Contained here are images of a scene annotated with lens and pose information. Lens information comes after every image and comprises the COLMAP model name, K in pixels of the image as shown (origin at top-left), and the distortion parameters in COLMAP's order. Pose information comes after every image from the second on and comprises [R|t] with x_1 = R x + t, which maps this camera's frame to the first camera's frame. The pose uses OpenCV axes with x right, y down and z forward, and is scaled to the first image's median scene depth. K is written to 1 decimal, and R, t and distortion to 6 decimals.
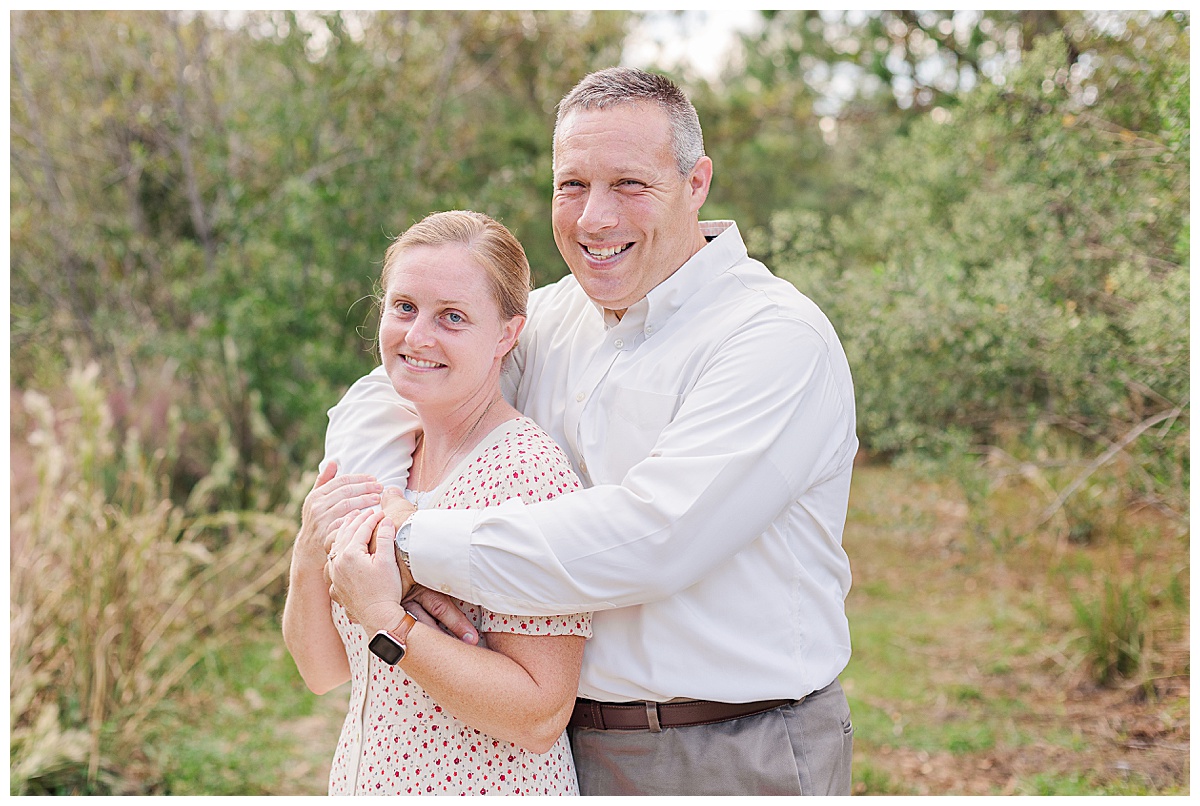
lens RADIAL K [[1902.7, 0, 540.9], [0, 1902.7, 402.3], [0, 0, 1]] dist [-0.000693, -0.038482]
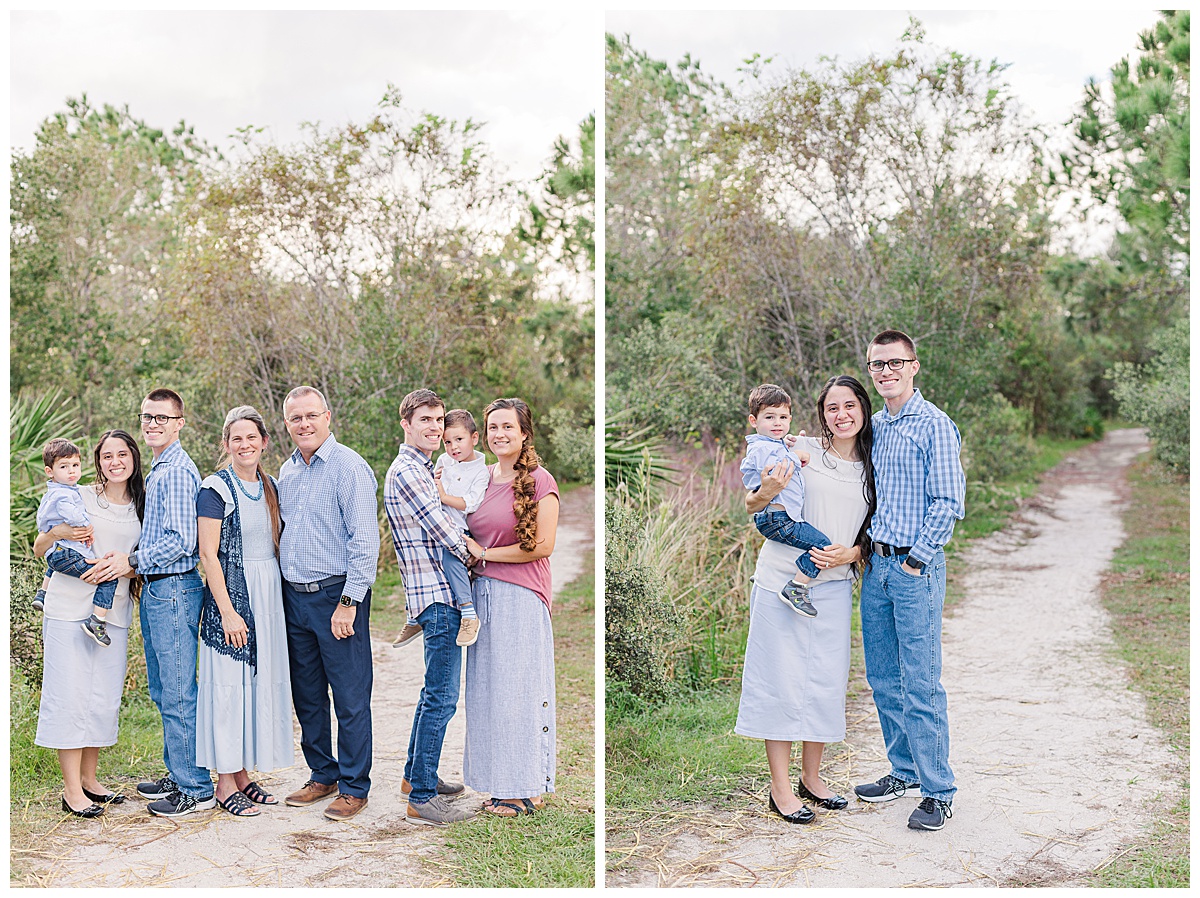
lens RADIAL K [[1267.6, 0, 884.3], [0, 1267.6, 462.3], [0, 0, 1]] dist [-0.006023, -0.000304]
pose [[0.996440, -0.009562, -0.083758, -0.042615], [0.009463, 0.999954, -0.001575, 0.032028], [0.083769, 0.000777, 0.996485, -0.652528]]
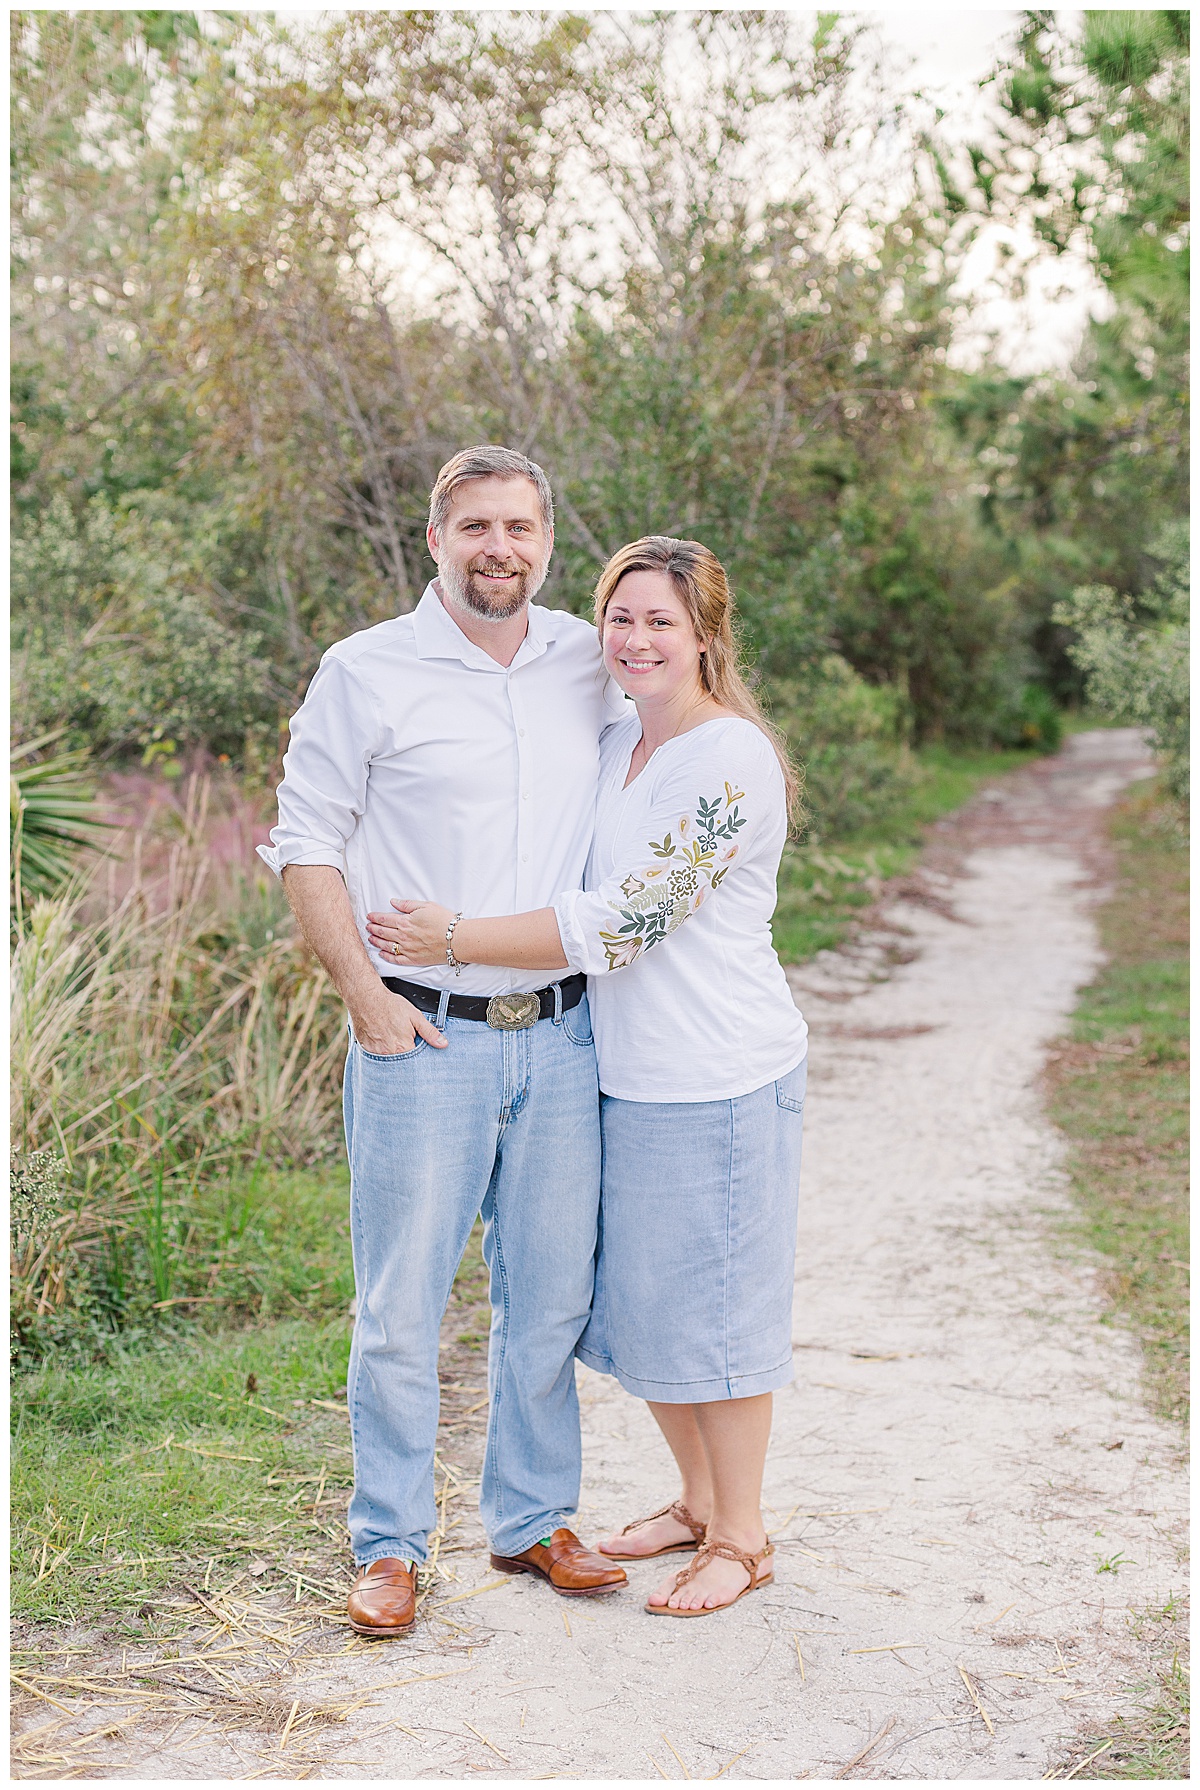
lens RADIAL K [[2564.3, 0, 586.0], [0, 2564.3, 904.2], [0, 0, 1]] dist [0.019636, -0.085312]
pose [[0.995273, -0.010808, -0.096515, -0.028168], [0.014579, 0.999154, 0.038457, 0.030091], [0.096017, -0.039683, 0.994588, -0.544332]]
